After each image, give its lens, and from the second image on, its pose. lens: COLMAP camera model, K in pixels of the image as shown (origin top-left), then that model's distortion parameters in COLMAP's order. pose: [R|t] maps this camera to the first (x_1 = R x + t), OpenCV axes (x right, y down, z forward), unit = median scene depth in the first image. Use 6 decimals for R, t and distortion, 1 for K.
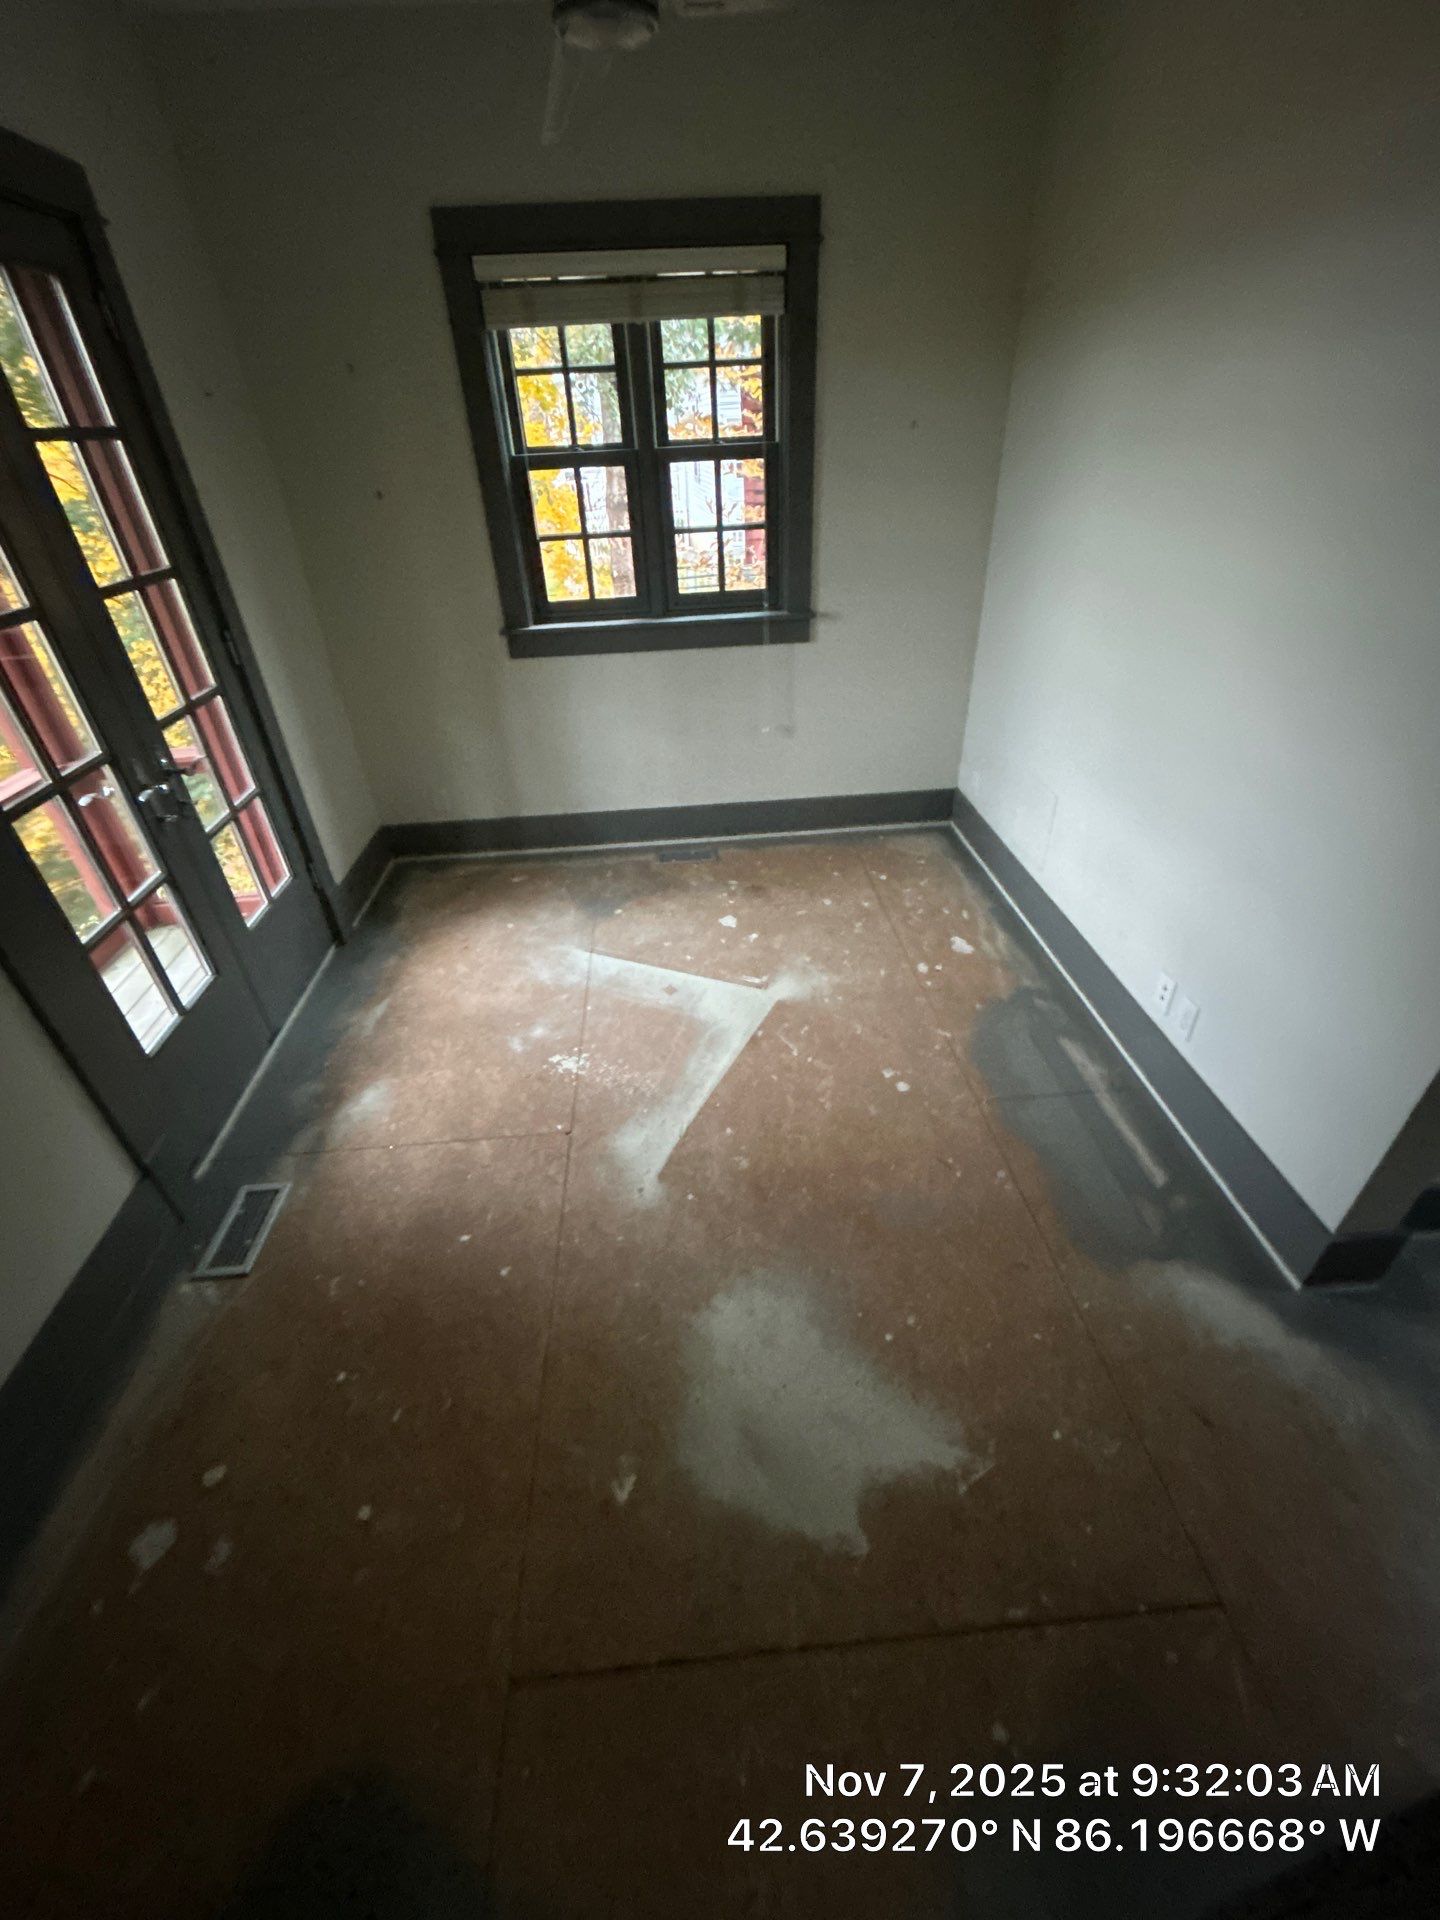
lens RADIAL K [[771.0, 0, 725.4], [0, 771.0, 963.0], [0, 0, 1]] dist [0.000872, 0.000419]
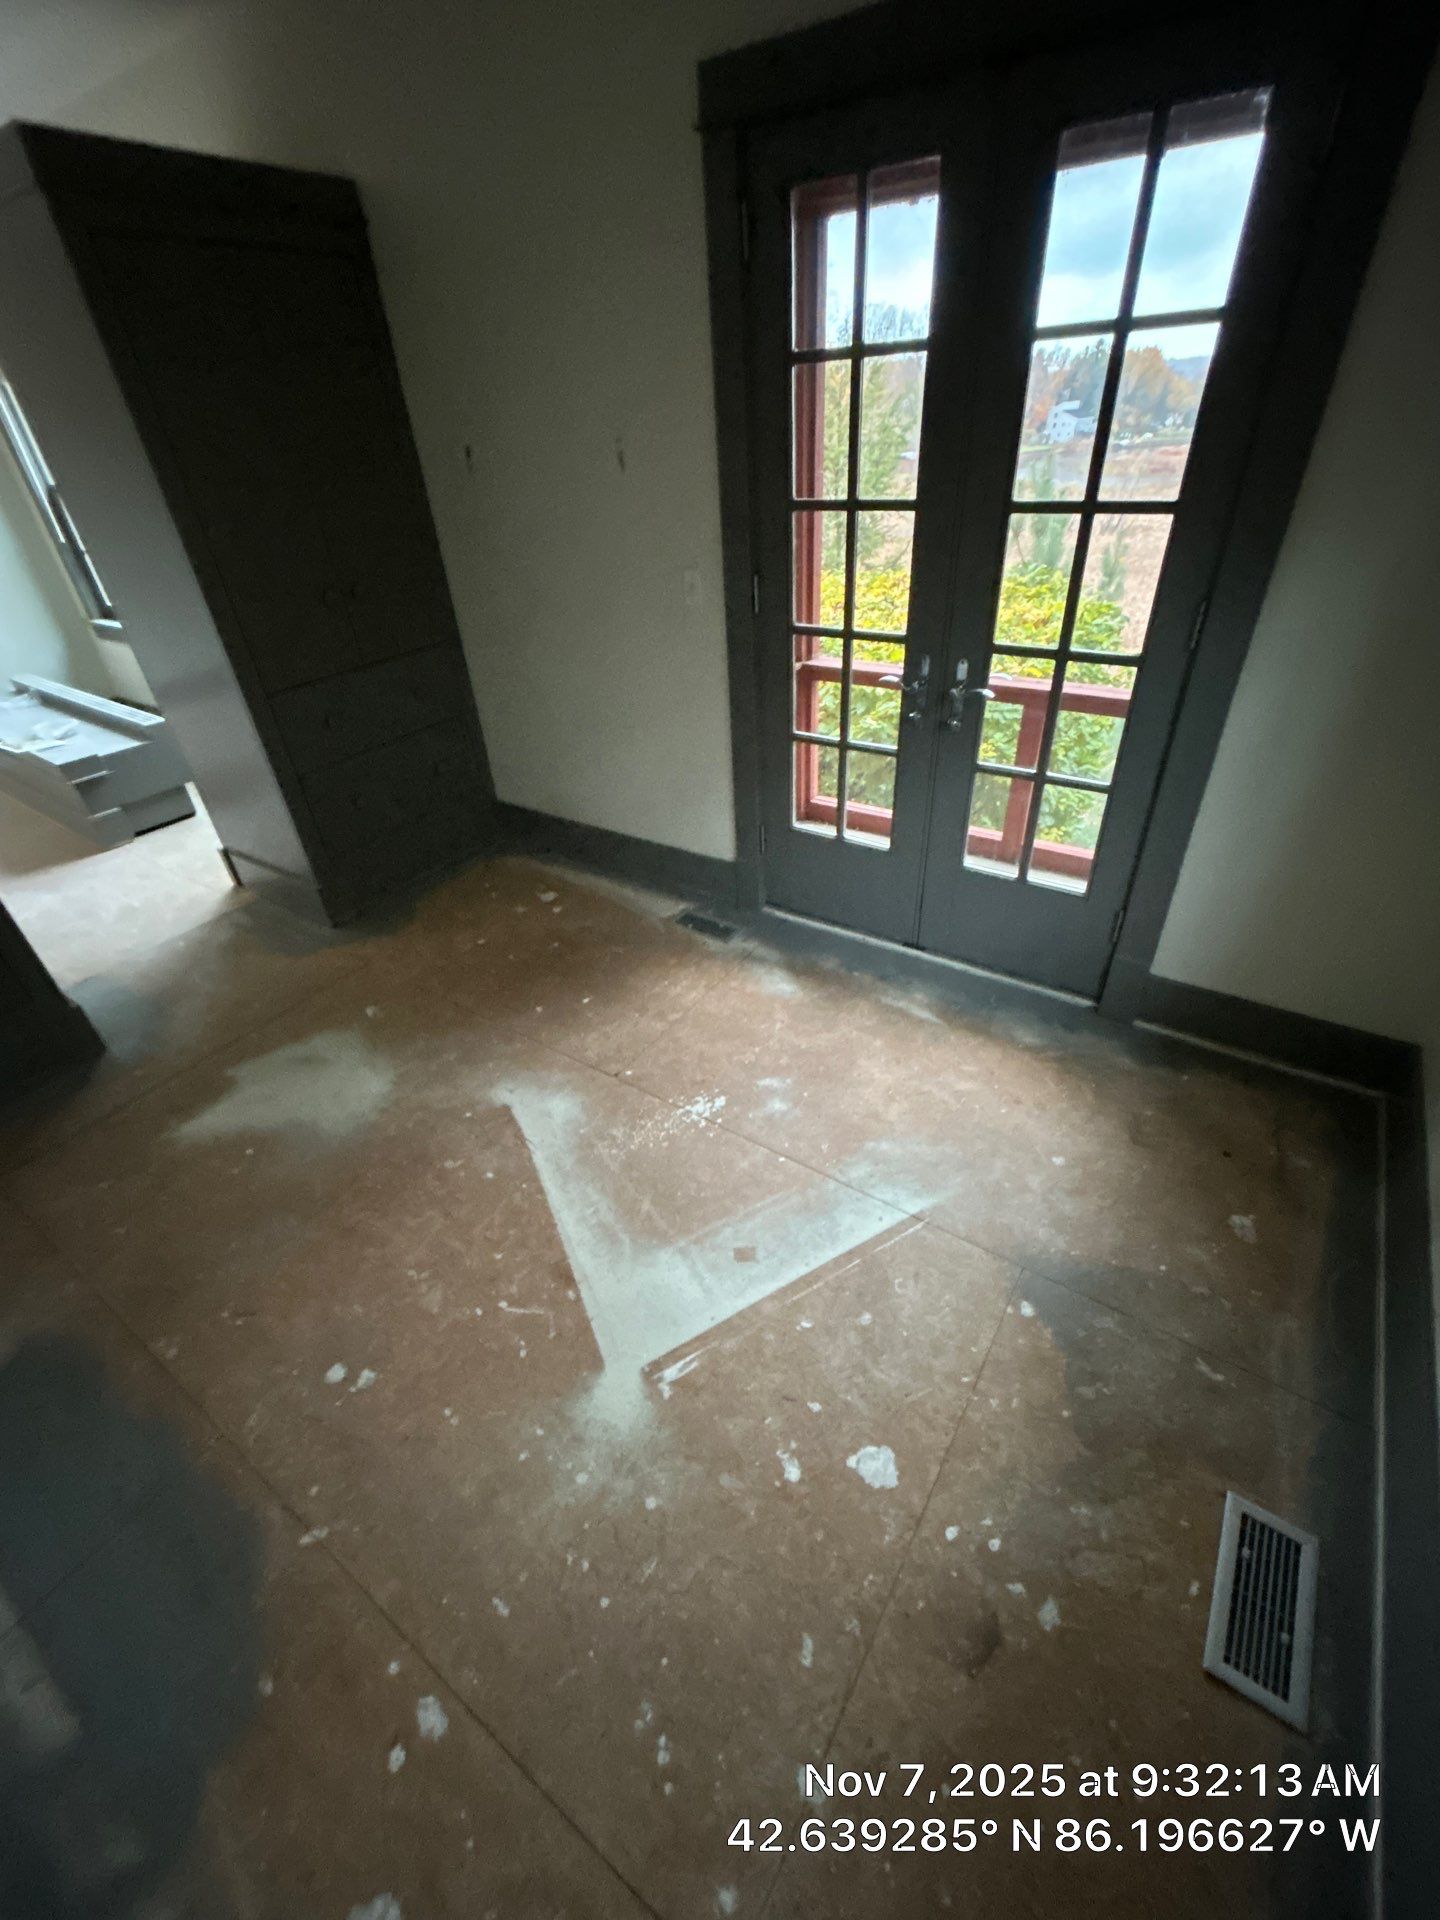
lens RADIAL K [[771.0, 0, 725.4], [0, 771.0, 963.0], [0, 0, 1]] dist [0.000872, 0.000419]
pose [[-0.612726, 0.514738, -0.599676, 0.221197], [-0.386641, 0.466543, 0.795516, -0.645627], [0.689257, 0.719293, -0.086844, 0.949380]]
